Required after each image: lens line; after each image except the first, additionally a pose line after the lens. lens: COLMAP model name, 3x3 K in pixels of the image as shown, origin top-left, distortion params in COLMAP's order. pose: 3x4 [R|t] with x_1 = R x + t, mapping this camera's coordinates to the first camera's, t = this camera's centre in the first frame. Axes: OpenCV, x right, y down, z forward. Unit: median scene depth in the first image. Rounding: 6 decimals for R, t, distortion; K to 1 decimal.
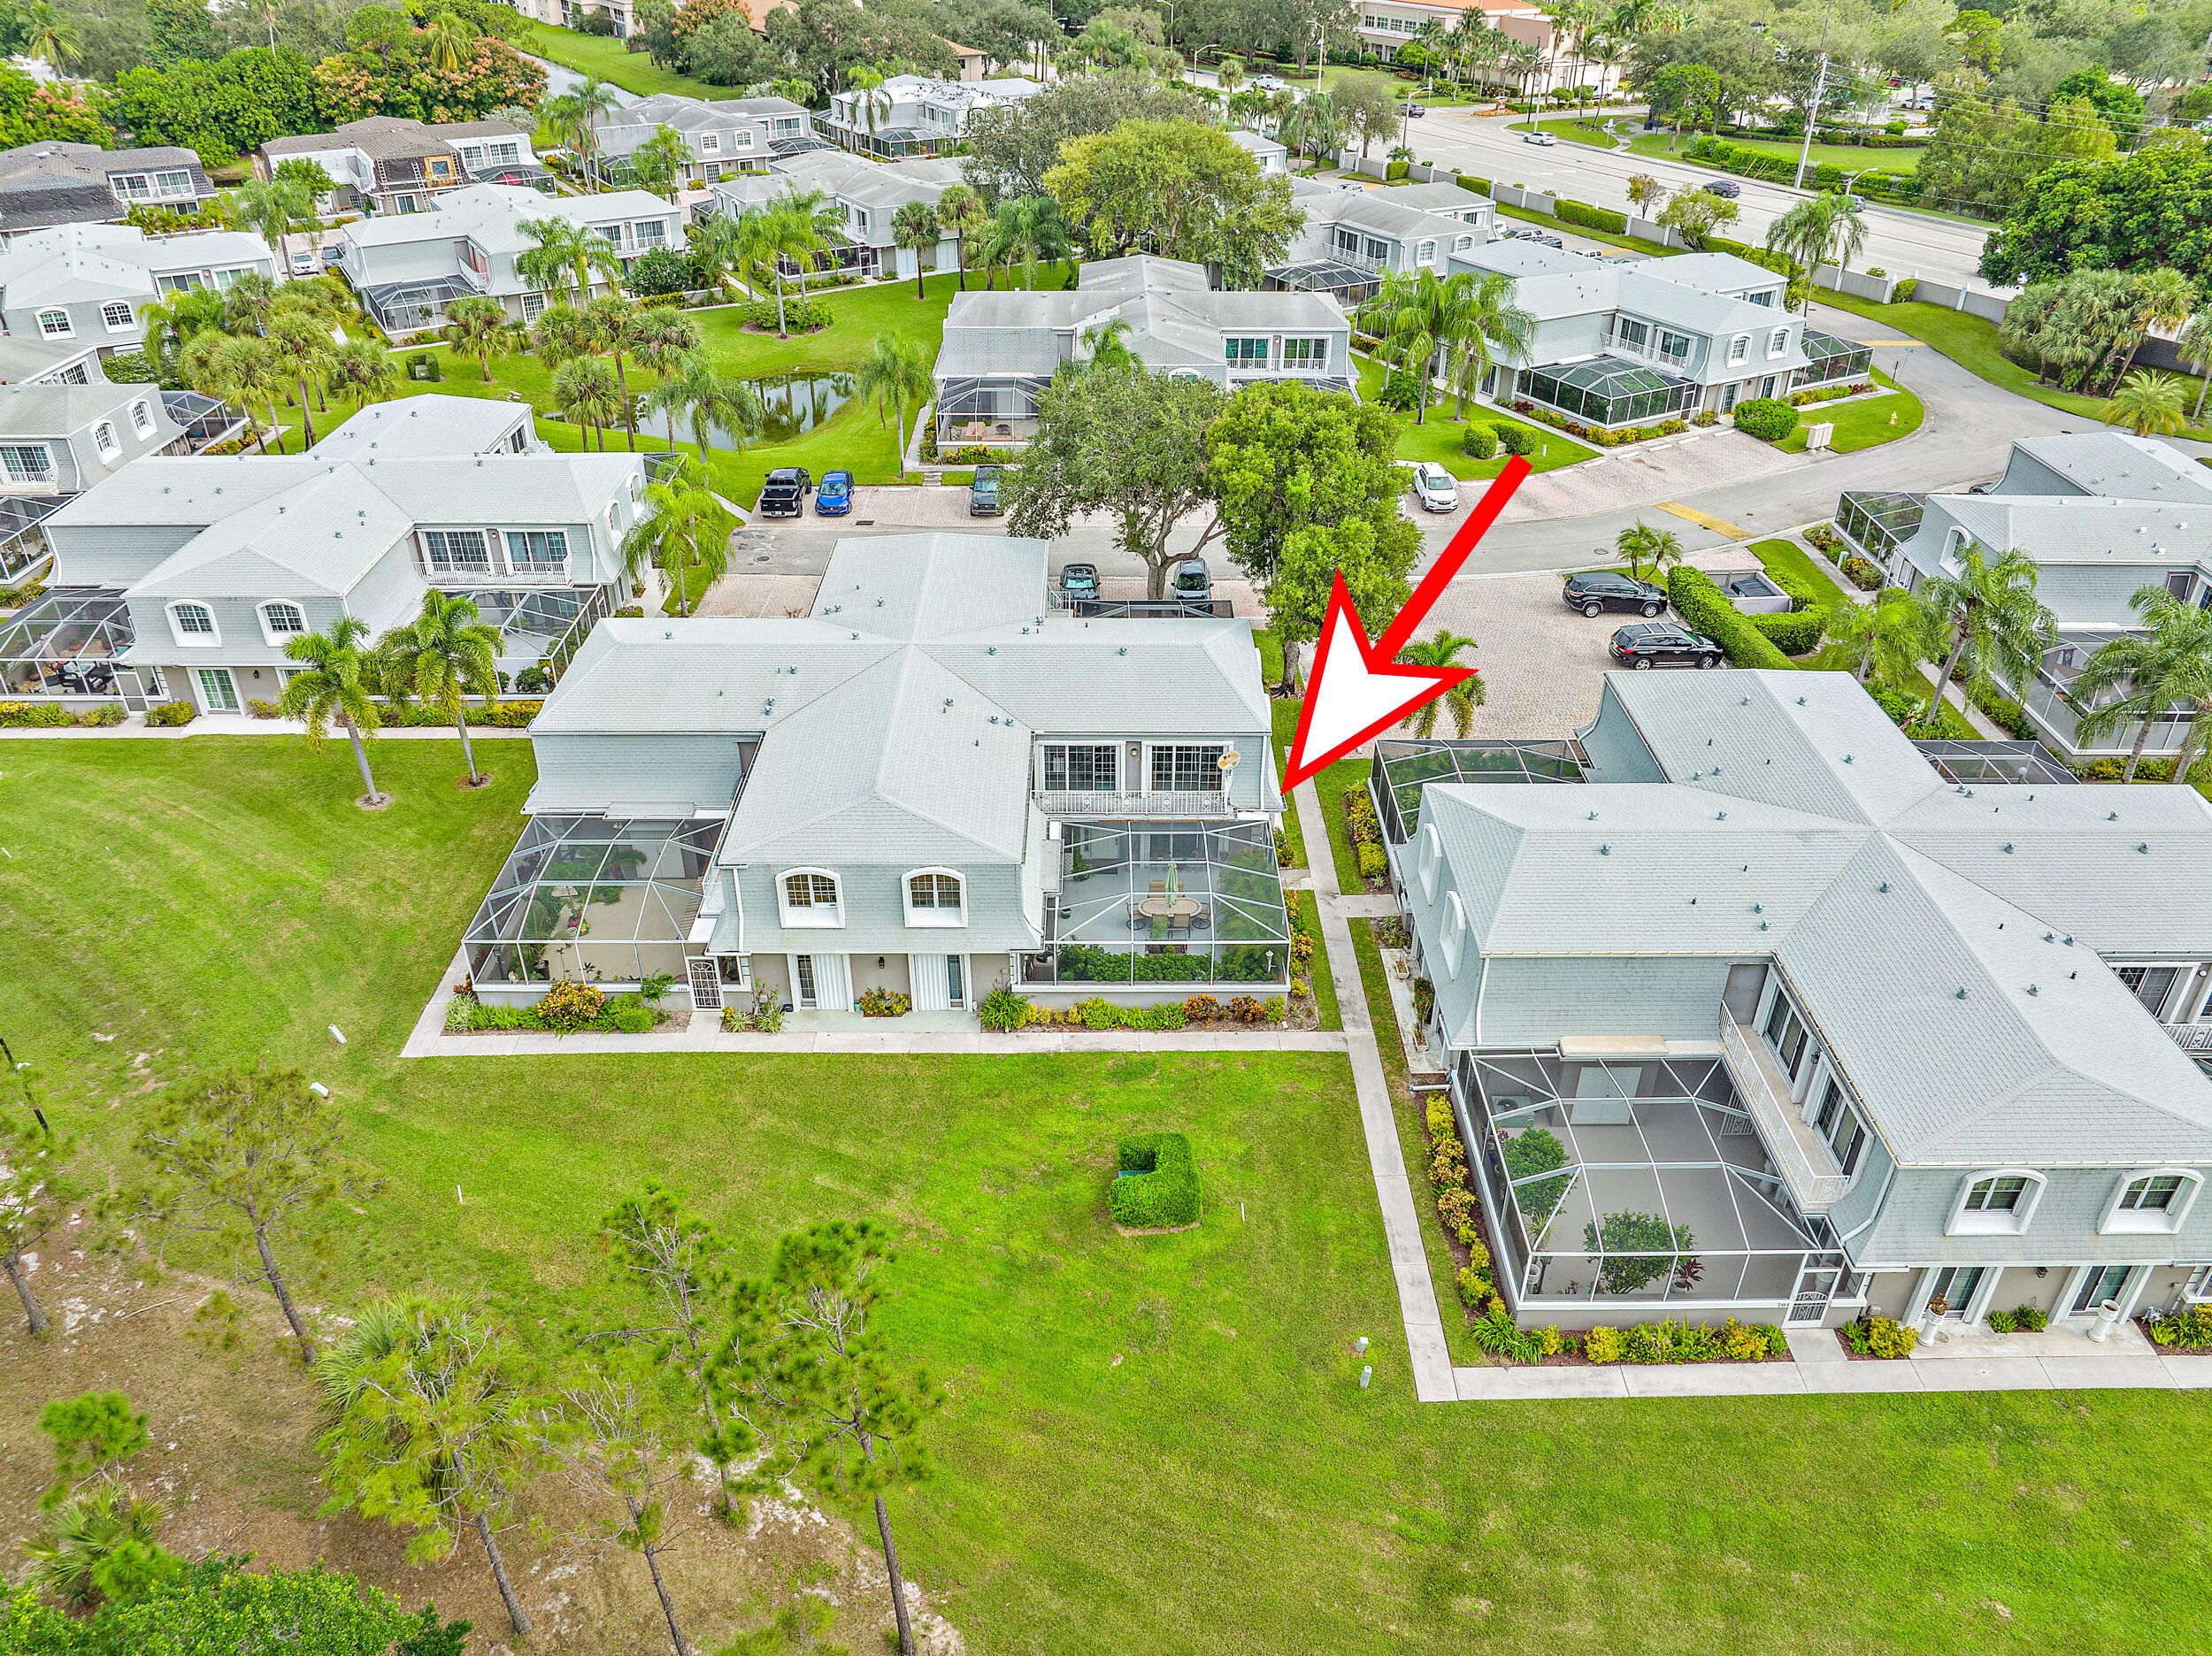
lens RADIAL K [[1556.4, 0, 1106.0], [0, 1556.4, 828.0], [0, 0, 1]] dist [-0.055074, 0.023080]
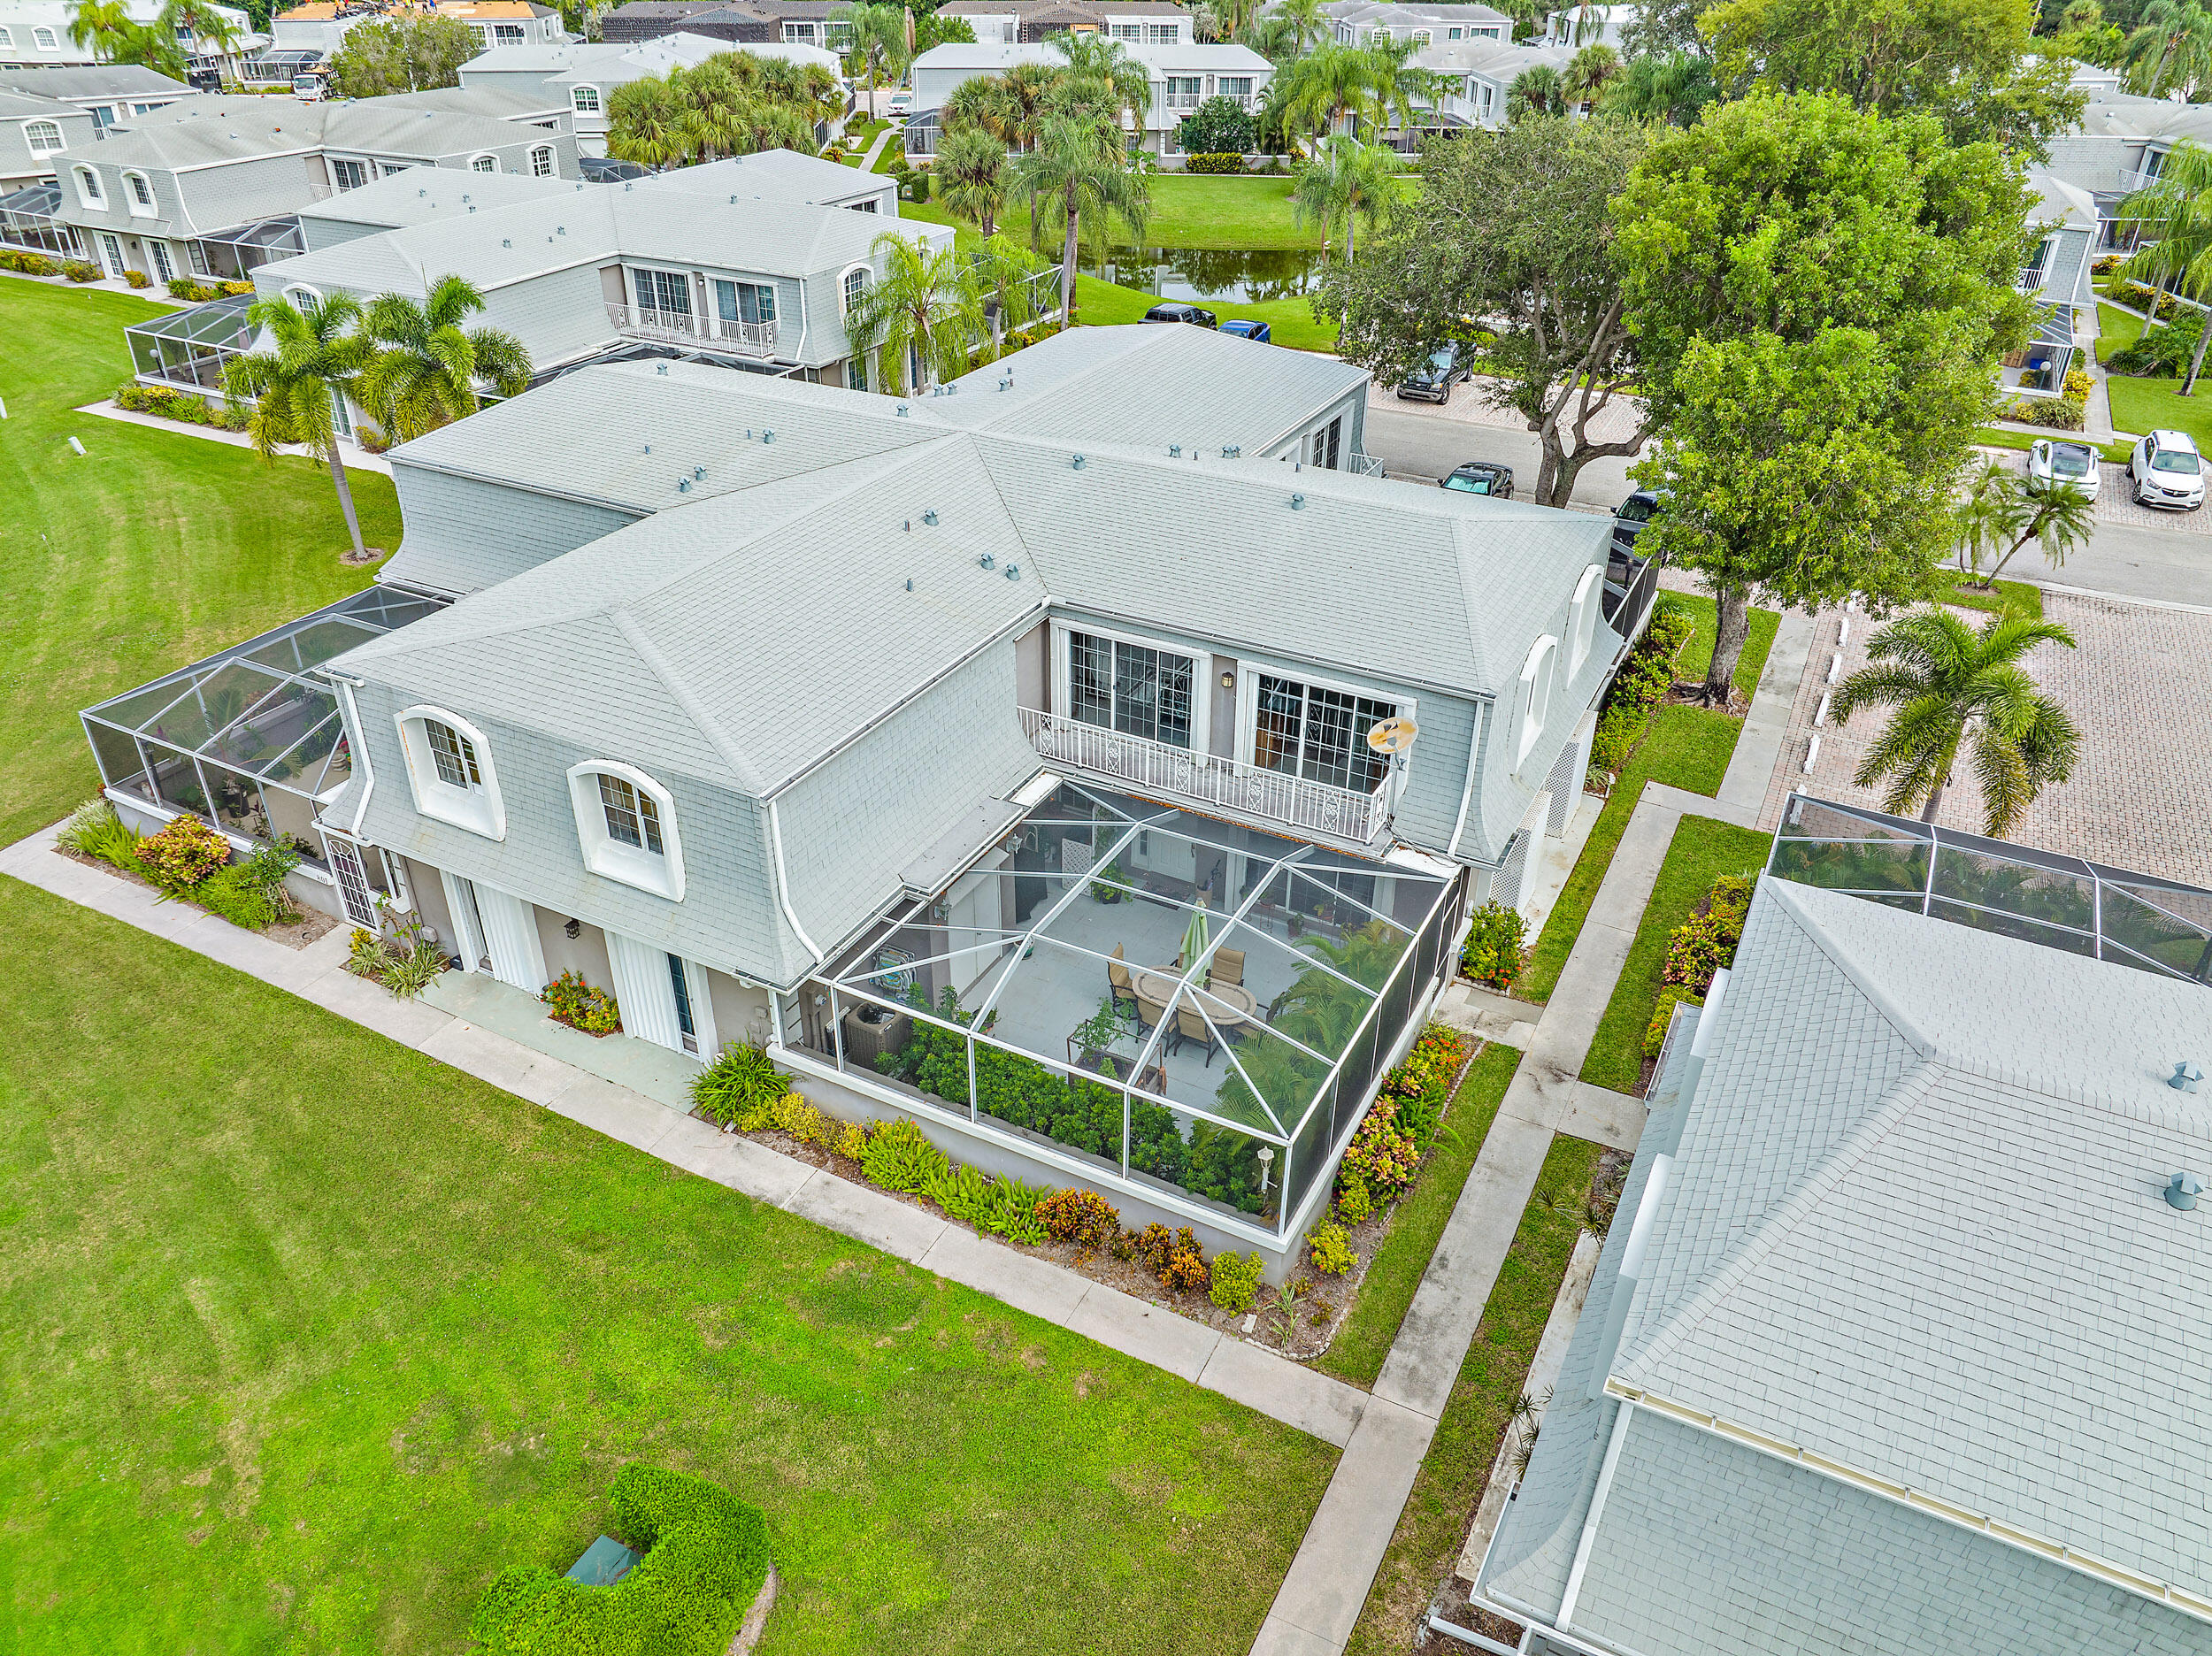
lens RADIAL K [[1556.4, 0, 1106.0], [0, 1556.4, 828.0], [0, 0, 1]] dist [-0.055074, 0.023080]
pose [[0.883626, 0.248157, -0.397019, 0.195358], [-0.255154, 0.966228, 0.036056, -0.010484], [0.392558, 0.069441, 0.917102, 0.525360]]
